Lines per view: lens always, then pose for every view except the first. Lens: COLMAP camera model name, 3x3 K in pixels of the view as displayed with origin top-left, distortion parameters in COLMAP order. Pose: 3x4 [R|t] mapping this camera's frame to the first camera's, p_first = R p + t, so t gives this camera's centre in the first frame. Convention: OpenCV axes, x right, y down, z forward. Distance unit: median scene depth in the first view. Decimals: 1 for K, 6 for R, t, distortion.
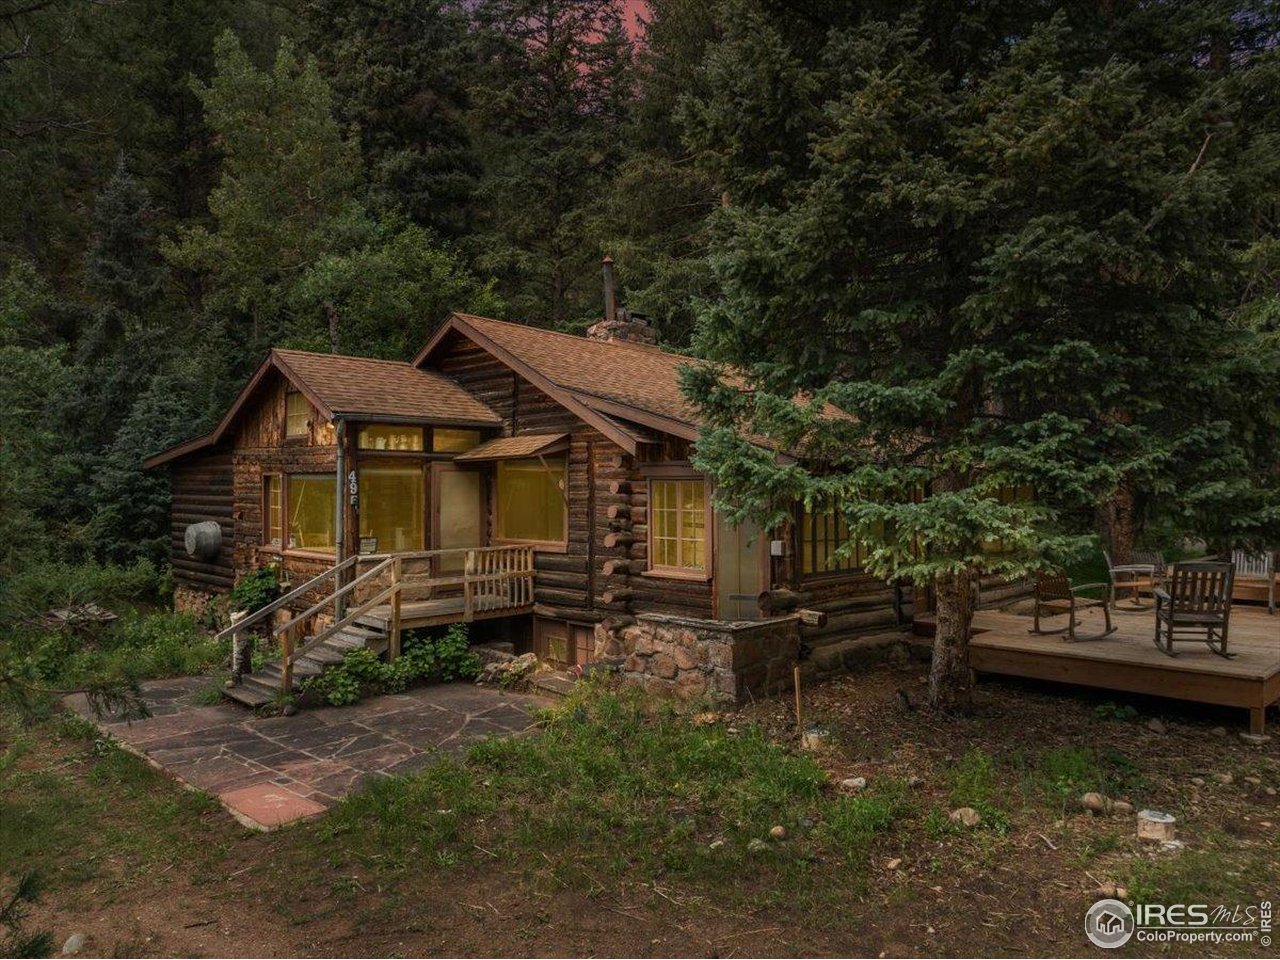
lens RADIAL K [[900.1, 0, 638.7], [0, 900.1, 547.2], [0, 0, 1]] dist [-0.006232, -0.002814]
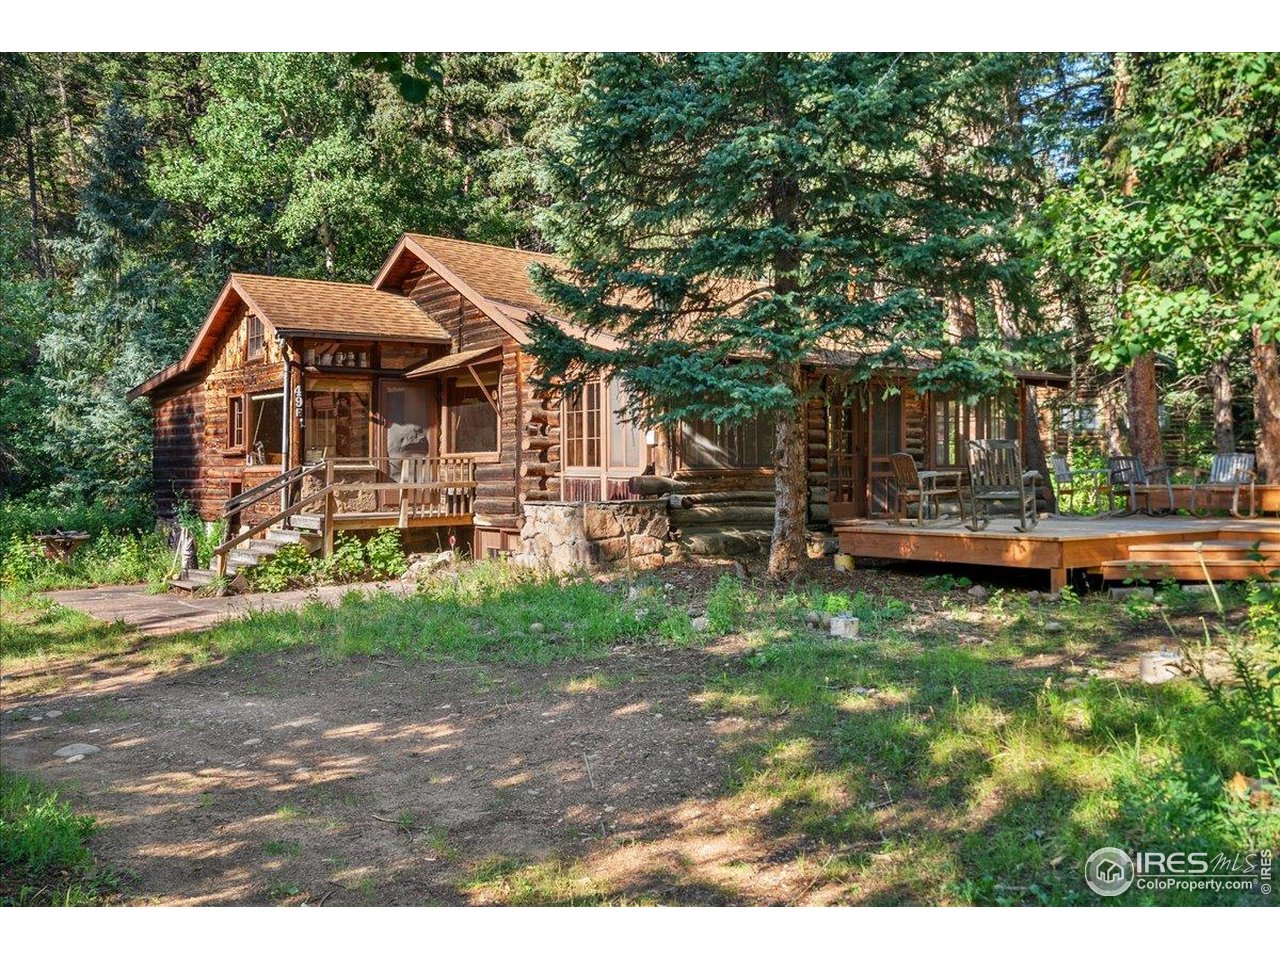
lens RADIAL K [[1201.1, 0, 641.2], [0, 1201.1, 510.1], [0, 0, 1]] dist [0.008102, 0.002365]
pose [[0.990954, -0.005502, -0.134090, 0.255335], [0.001273, 0.999499, -0.031609, 0.101430], [0.134197, 0.031153, 0.990465, -0.318191]]
